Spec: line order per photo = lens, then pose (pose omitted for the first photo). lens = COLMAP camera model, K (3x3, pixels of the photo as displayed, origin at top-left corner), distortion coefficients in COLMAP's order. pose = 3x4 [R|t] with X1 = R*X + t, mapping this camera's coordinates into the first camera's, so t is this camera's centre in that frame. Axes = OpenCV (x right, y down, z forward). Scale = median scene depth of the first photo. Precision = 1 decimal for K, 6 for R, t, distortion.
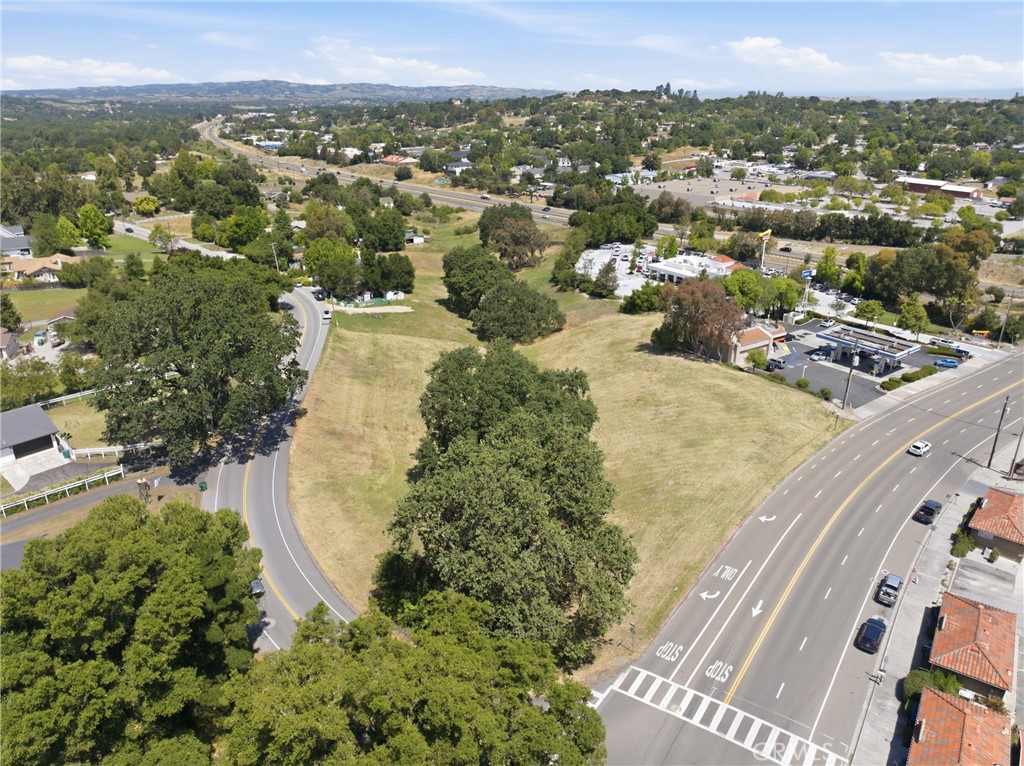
lens RADIAL K [[723.5, 0, 512.0], [0, 723.5, 383.0], [0, 0, 1]] dist [-0.033786, -0.000110]
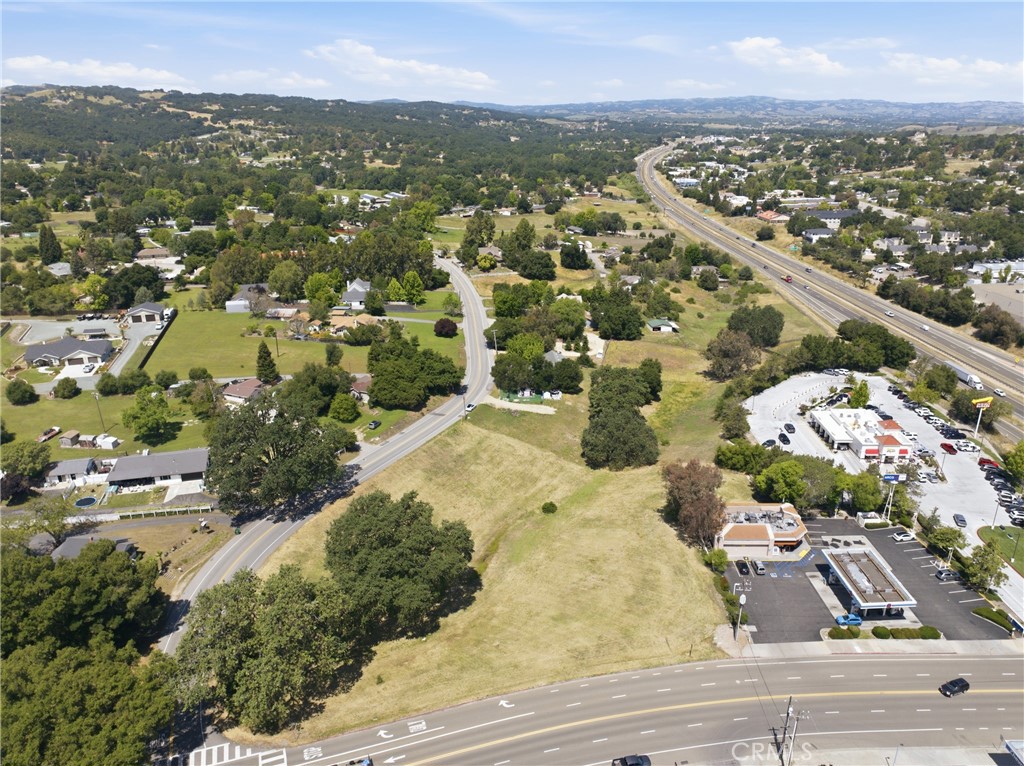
lens RADIAL K [[723.5, 0, 512.0], [0, 723.5, 383.0], [0, 0, 1]] dist [-0.033786, -0.000110]
pose [[0.815265, 0.196758, -0.544637, 0.431224], [-0.204961, 0.977670, 0.046392, -0.187107], [0.541603, 0.073808, 0.837388, -0.020796]]
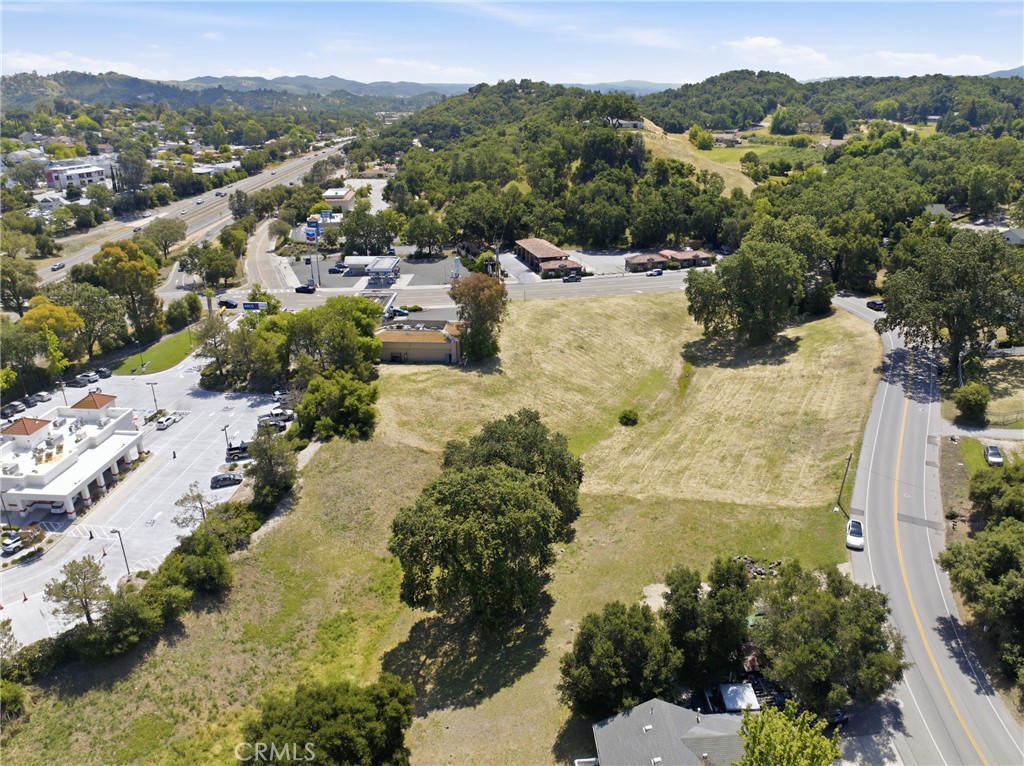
lens RADIAL K [[723.5, 0, 512.0], [0, 723.5, 383.0], [0, 0, 1]] dist [-0.033786, -0.000110]
pose [[-0.790799, -0.221793, 0.570477, -0.293103], [0.230498, 0.755511, 0.613248, -0.475650], [-0.567016, 0.616450, -0.546335, 1.197561]]
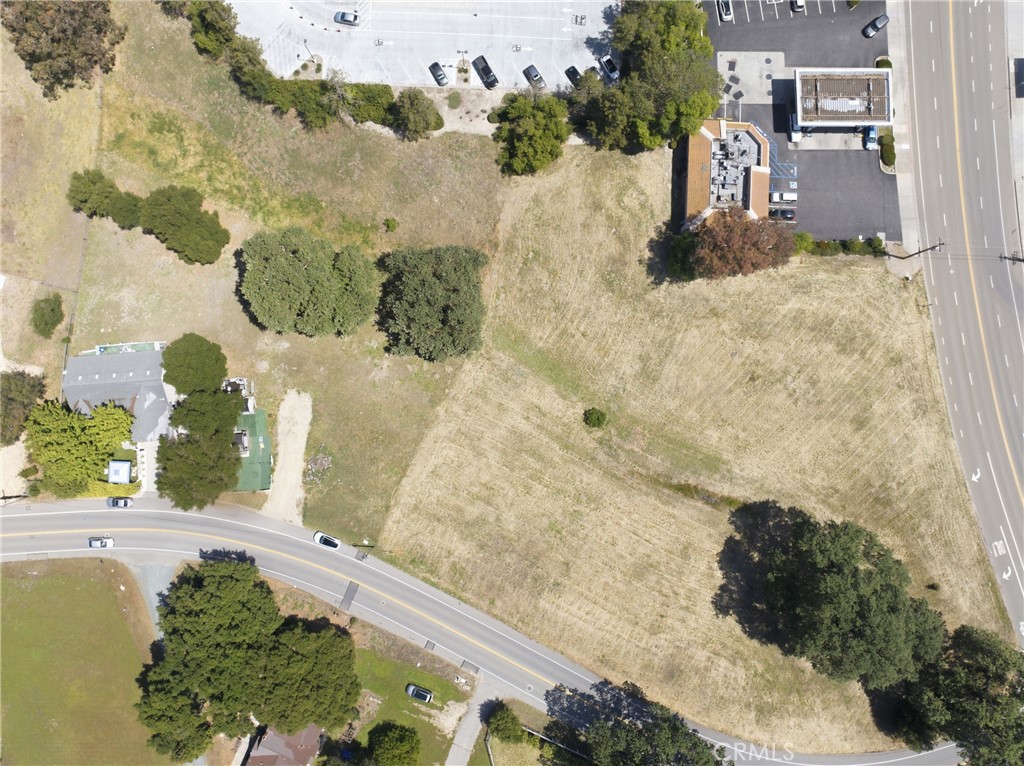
lens RADIAL K [[723.5, 0, 512.0], [0, 723.5, 383.0], [0, 0, 1]] dist [-0.033786, -0.000110]
pose [[0.582543, -0.812626, 0.016808, -0.025458], [0.292376, 0.228800, 0.928529, -0.673984], [-0.758393, -0.535994, 0.370878, 0.599885]]
